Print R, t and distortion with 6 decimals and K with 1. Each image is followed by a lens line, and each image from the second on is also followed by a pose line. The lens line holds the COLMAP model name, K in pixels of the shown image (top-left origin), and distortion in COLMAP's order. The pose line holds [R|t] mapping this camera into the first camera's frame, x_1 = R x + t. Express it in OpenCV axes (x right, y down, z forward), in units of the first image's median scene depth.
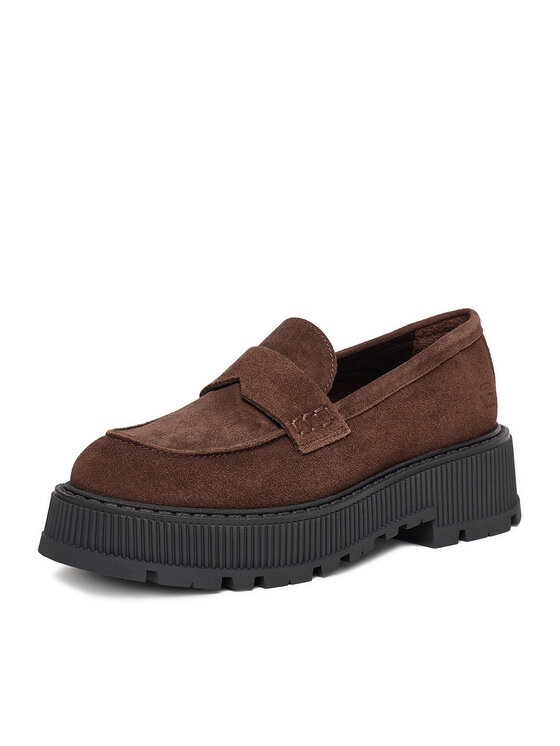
lens RADIAL K [[2189.0, 0, 280.2], [0, 2189.0, 373.3], [0, 0, 1]] dist [-0.770406, 0.000000]
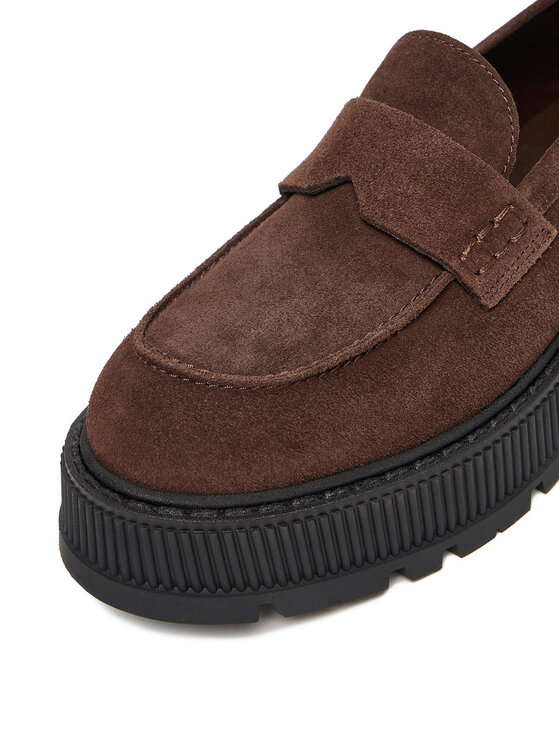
lens RADIAL K [[1452.8, 0, 280.8], [0, 1452.8, 372.8], [0, 0, 1]] dist [0.017190, 0.000000]
pose [[0.985391, -0.162529, -0.050888, -0.025809], [0.169113, 0.898414, 0.405282, -0.107882], [-0.020152, -0.407967, 0.912774, 0.655257]]
